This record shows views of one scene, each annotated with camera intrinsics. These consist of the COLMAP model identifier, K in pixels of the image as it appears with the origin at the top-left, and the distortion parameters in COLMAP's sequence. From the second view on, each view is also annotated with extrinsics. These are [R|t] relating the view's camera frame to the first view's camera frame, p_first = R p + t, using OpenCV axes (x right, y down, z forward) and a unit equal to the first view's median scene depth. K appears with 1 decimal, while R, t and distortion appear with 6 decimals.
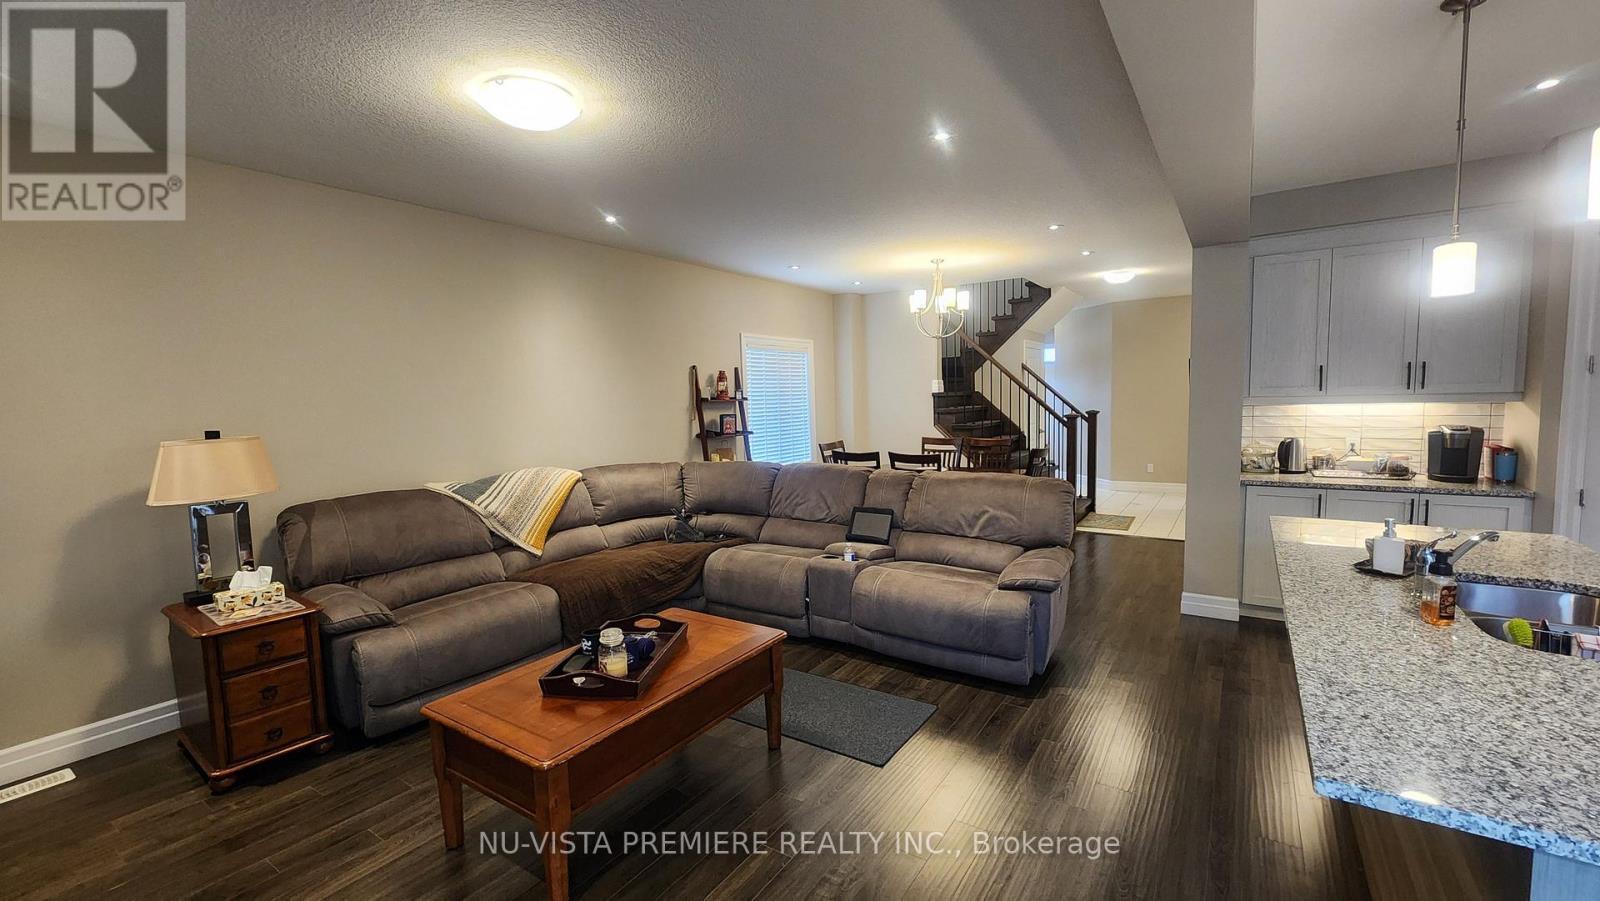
lens RADIAL K [[656.8, 0, 804.0], [0, 656.8, 455.2], [0, 0, 1]] dist [-0.000104, 0.000277]
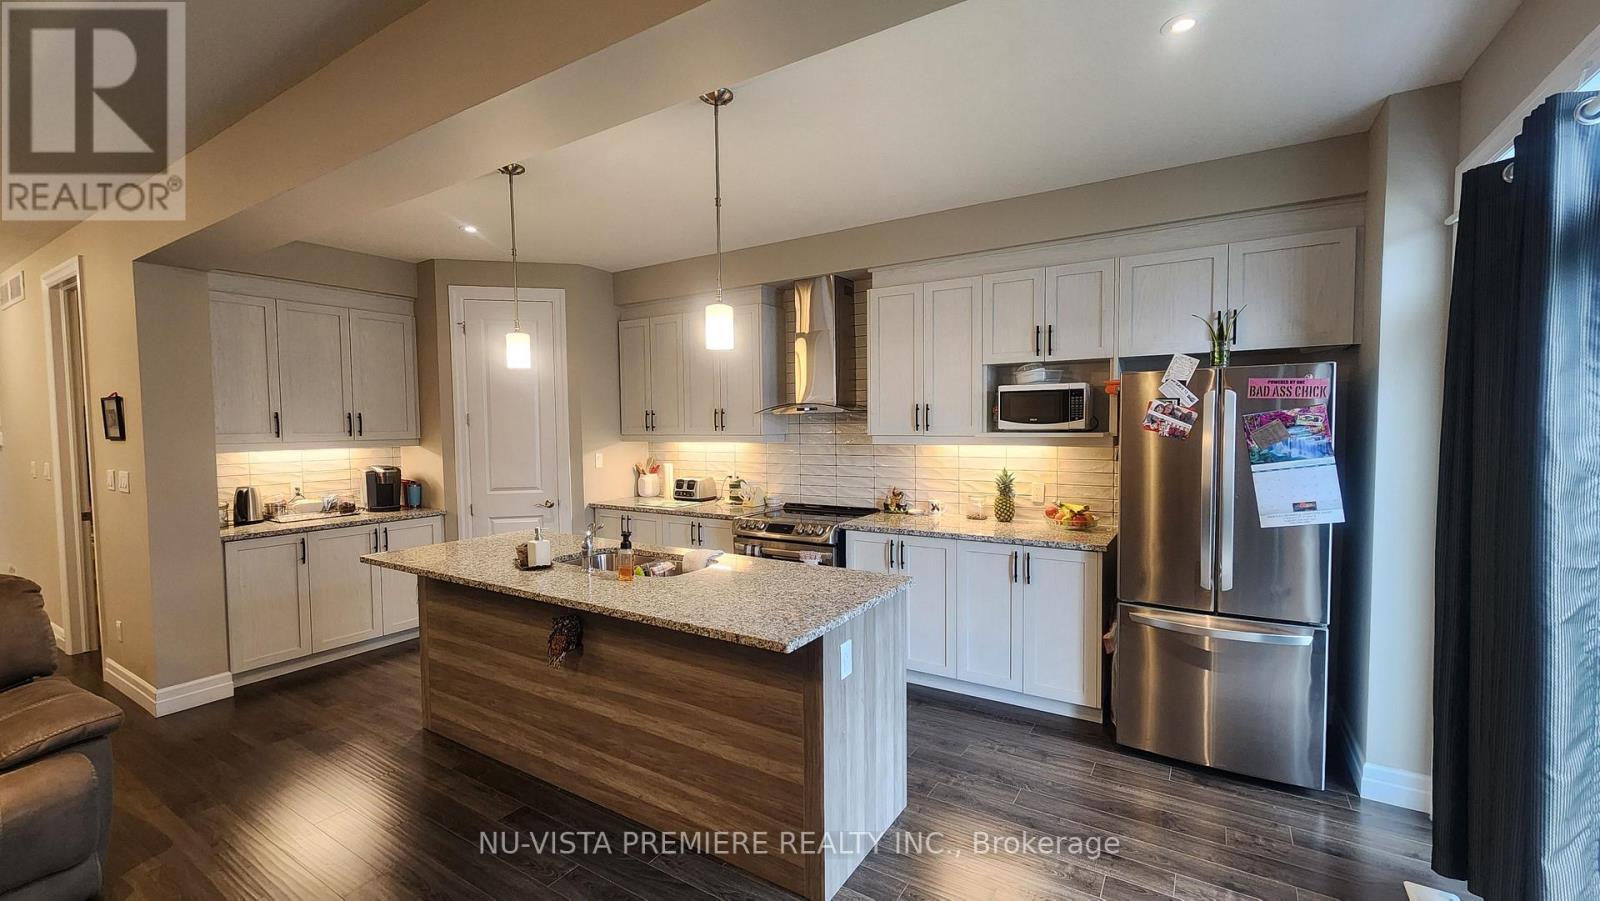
lens RADIAL K [[656.8, 0, 804.0], [0, 656.8, 455.2], [0, 0, 1]] dist [-0.000104, 0.000277]
pose [[-0.030970, -0.022817, 0.999260, -0.250445], [0.100372, 0.994615, 0.025822, -0.016578], [-0.994468, 0.101098, -0.028513, 0.236473]]
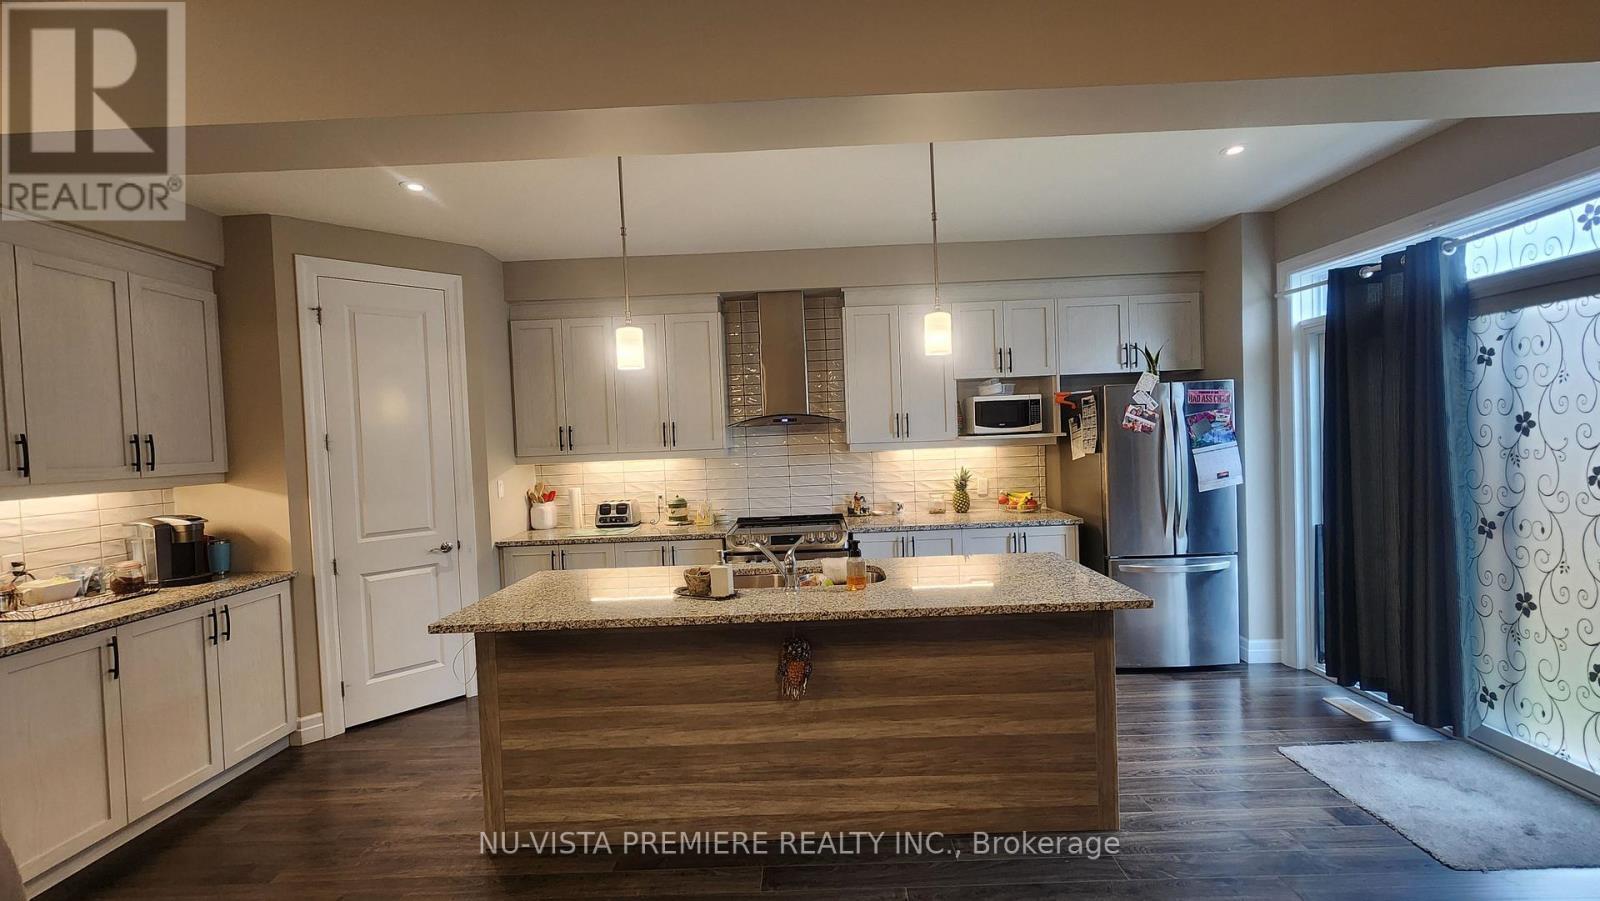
lens RADIAL K [[659.5, 0, 806.6], [0, 659.5, 455.2], [0, 0, 1]] dist [0.000597, -0.000021]
pose [[-0.545687, 0.025005, 0.837616, -0.105272], [0.128410, 0.990245, 0.054095, -0.059965], [-0.828092, 0.137077, -0.543575, 0.755068]]
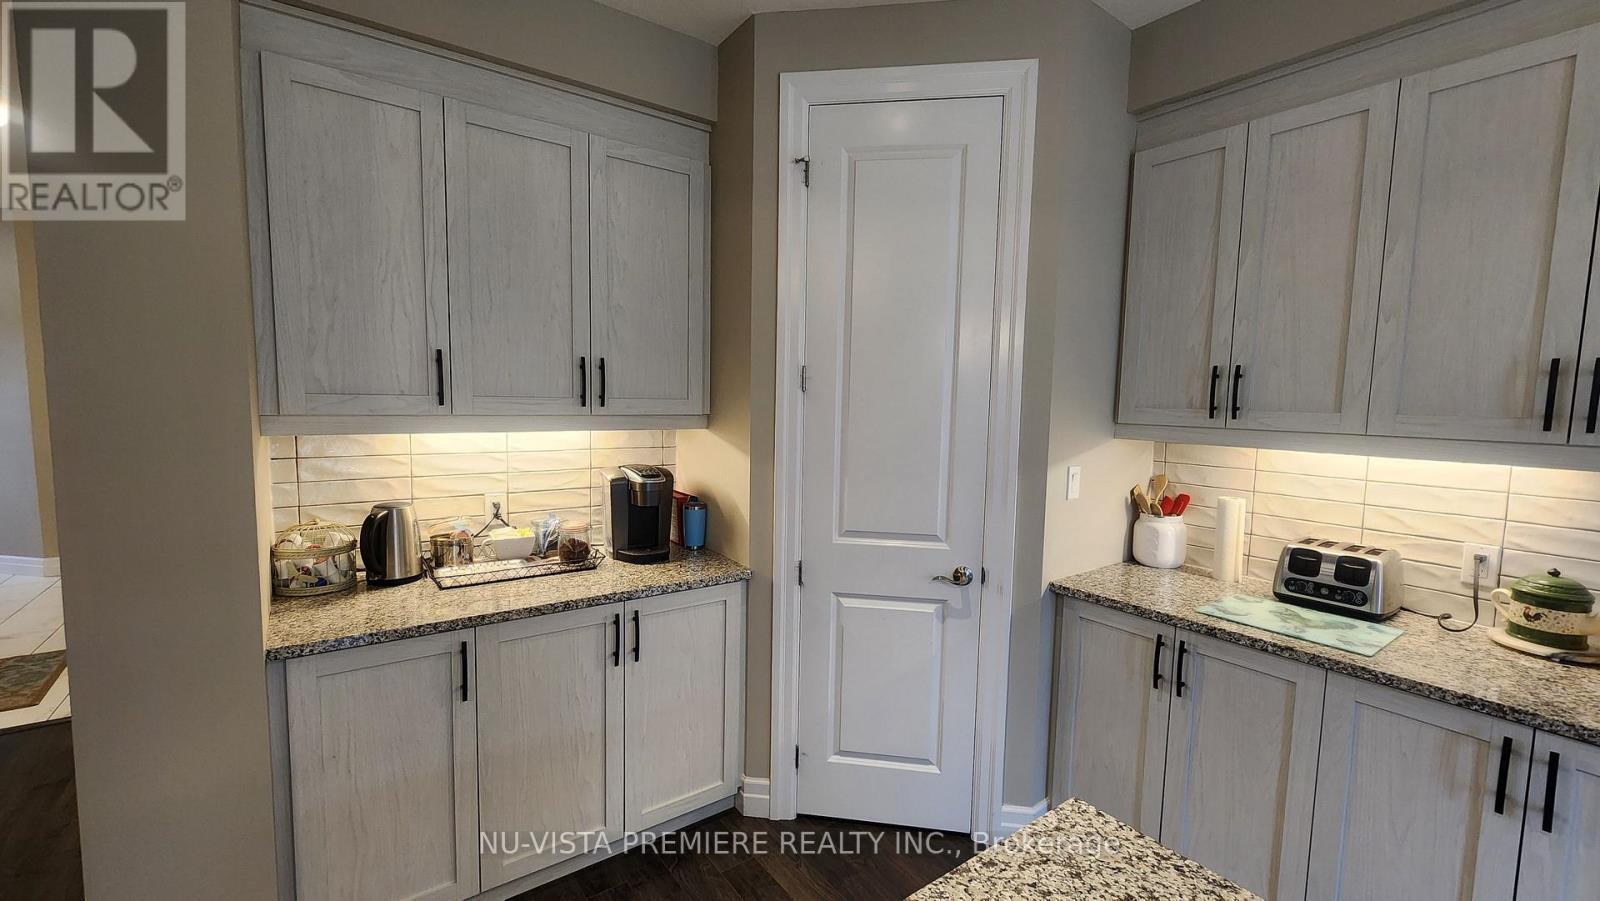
lens RADIAL K [[656.8, 0, 804.0], [0, 656.8, 455.2], [0, 0, 1]] dist [-0.000104, 0.000277]
pose [[0.339152, -0.051386, 0.939327, 0.448463], [0.053594, 0.997941, 0.035242, -0.066691], [-0.939204, 0.038390, 0.341208, 0.619689]]
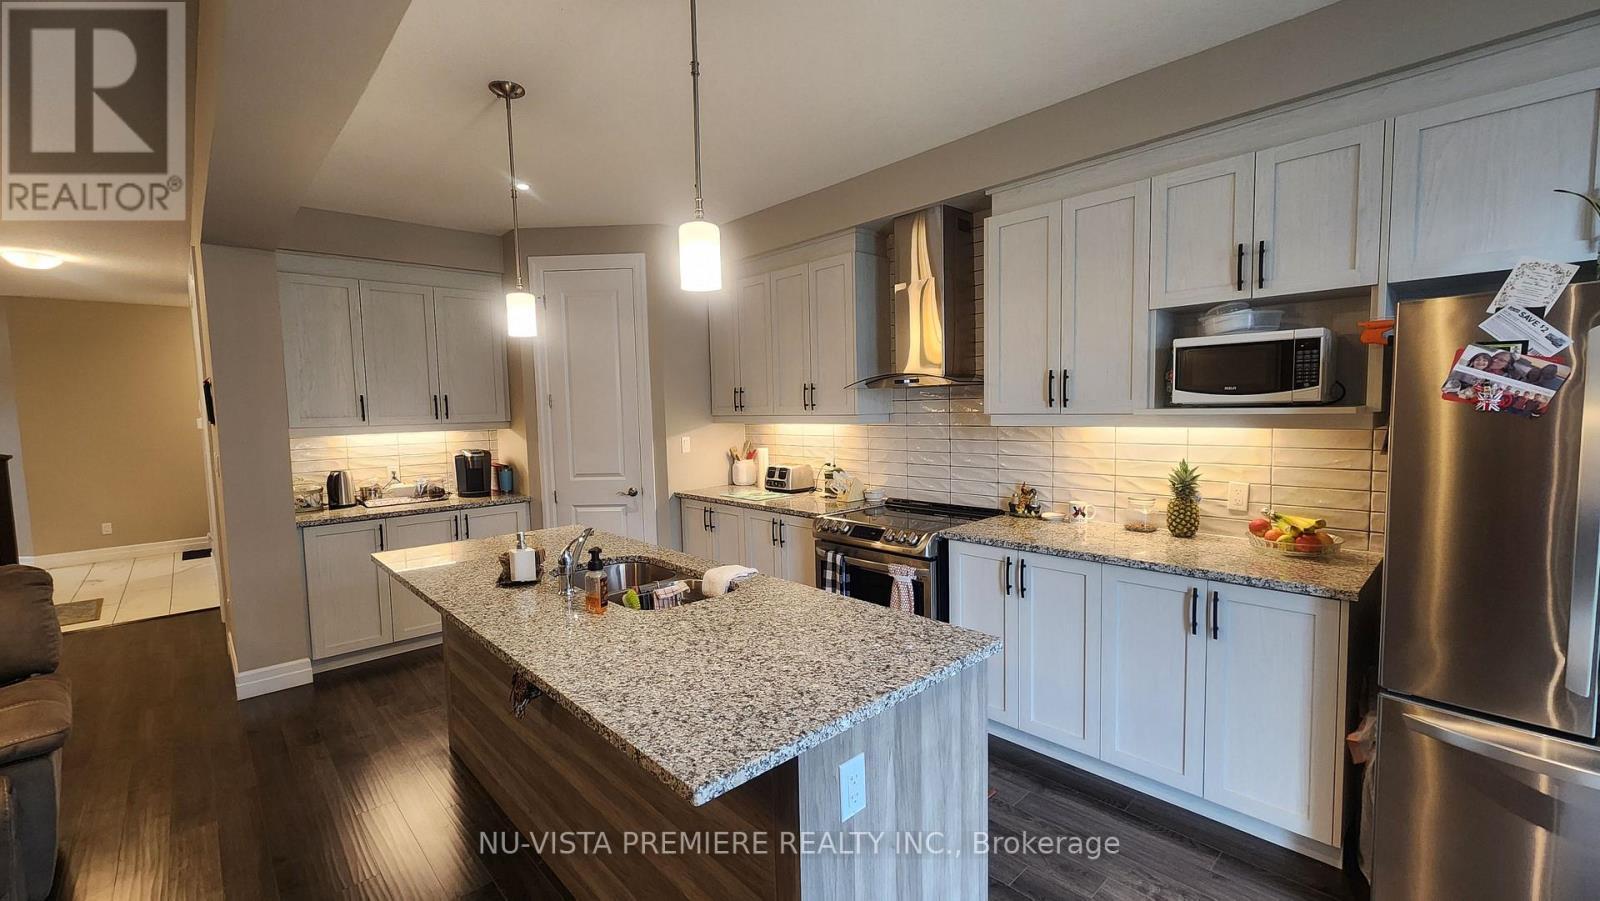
lens RADIAL K [[656.8, 0, 804.0], [0, 656.8, 455.2], [0, 0, 1]] dist [-0.000104, 0.000277]
pose [[0.223539, -0.051869, 0.973314, -0.032502], [0.103210, 0.994229, 0.029280, -0.007386], [-0.969215, 0.093911, 0.227603, 0.139706]]
